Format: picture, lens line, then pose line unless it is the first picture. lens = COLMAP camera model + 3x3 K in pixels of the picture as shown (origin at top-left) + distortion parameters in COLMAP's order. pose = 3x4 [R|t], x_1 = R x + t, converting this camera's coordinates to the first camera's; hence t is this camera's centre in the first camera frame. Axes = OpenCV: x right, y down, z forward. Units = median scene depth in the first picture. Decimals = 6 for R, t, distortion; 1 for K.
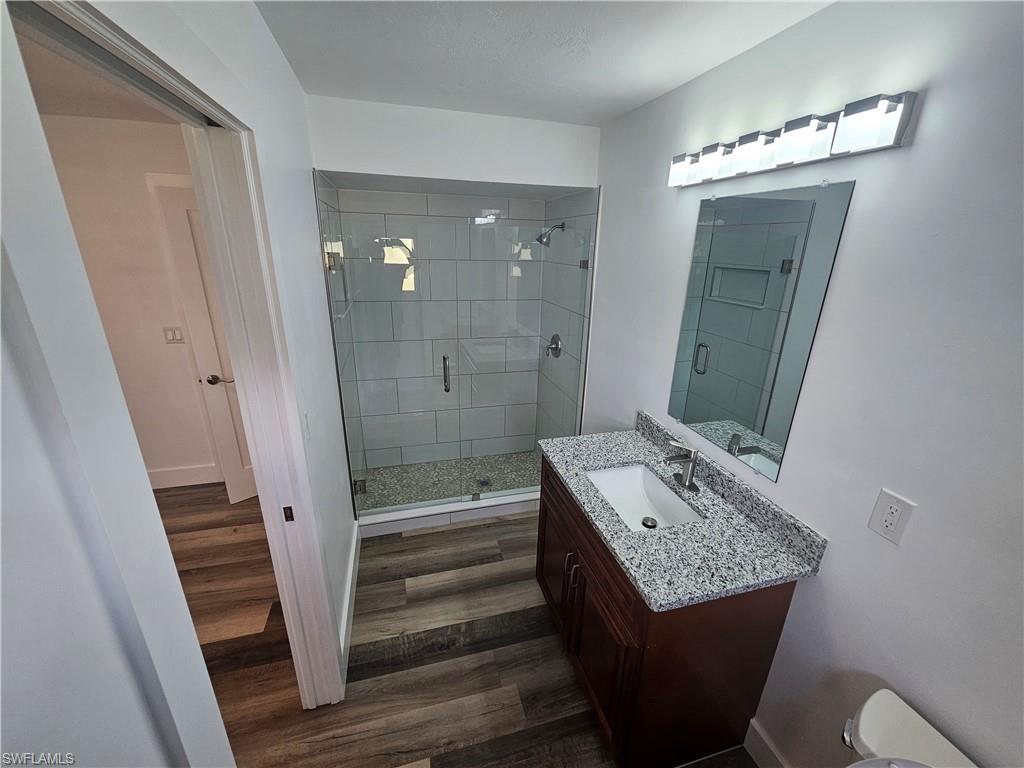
lens RADIAL K [[419.9, 0, 514.4], [0, 419.9, 388.9], [0, 0, 1]] dist [-0.006329, 0.000177]
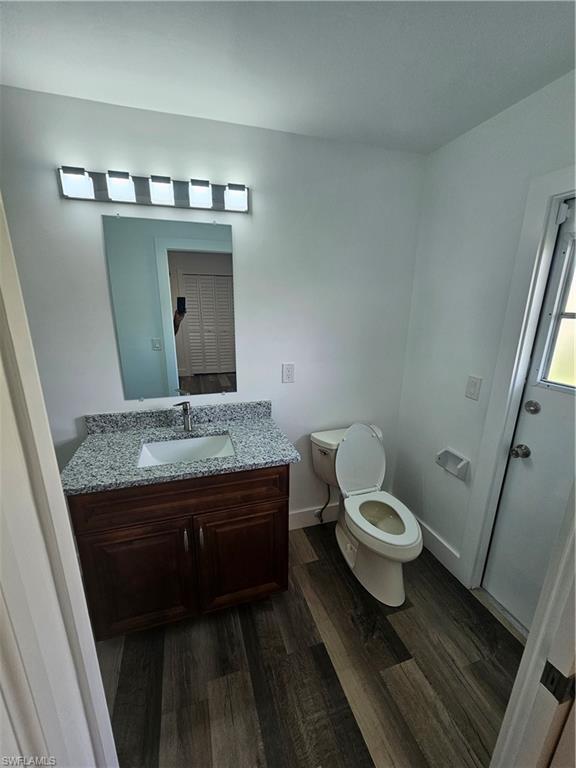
lens RADIAL K [[314.9, 0, 284.8], [0, 314.9, 386.4], [0, 0, 1]] dist [-0.006329, 0.000177]
pose [[-0.037560, -0.286615, 0.957309, -0.489357], [0.321112, 0.903716, 0.283168, -0.082696], [-0.946296, 0.318039, 0.058092, 0.525283]]
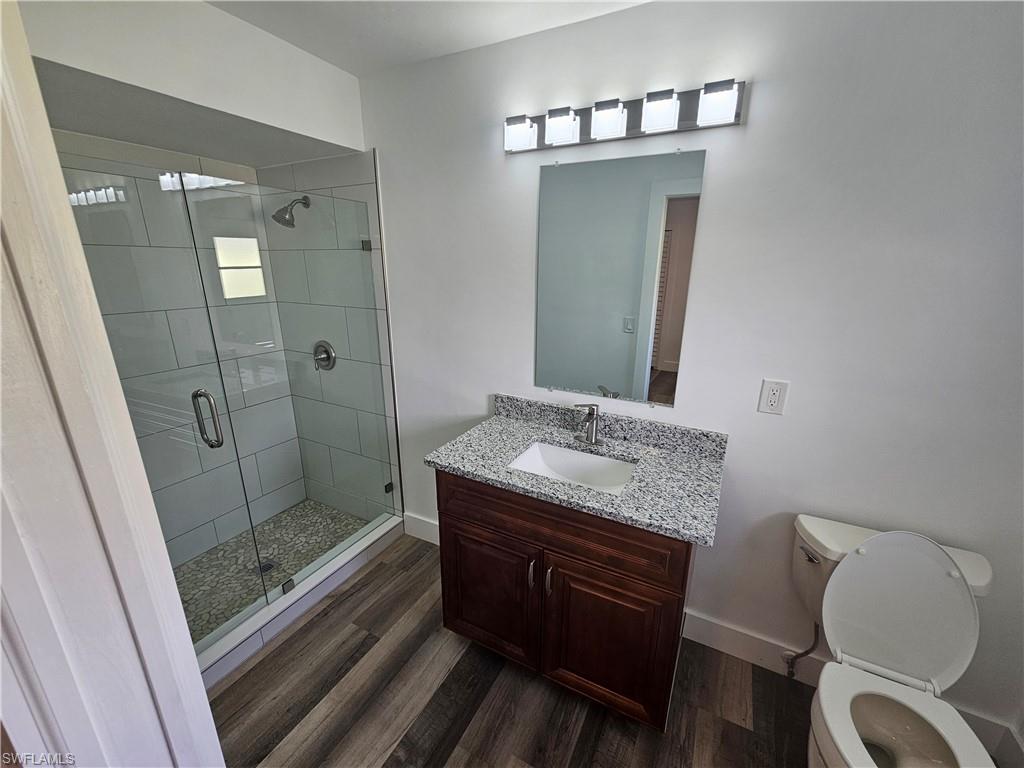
lens RADIAL K [[419.9, 0, 516.2], [0, 419.9, 390.7], [0, 0, 1]] dist [-0.006329, 0.000177]
pose [[0.682815, -0.228131, 0.694060, -0.360730], [0.246174, 0.966286, 0.075423, -0.016265], [-0.687867, 0.119360, 0.715955, 0.328697]]
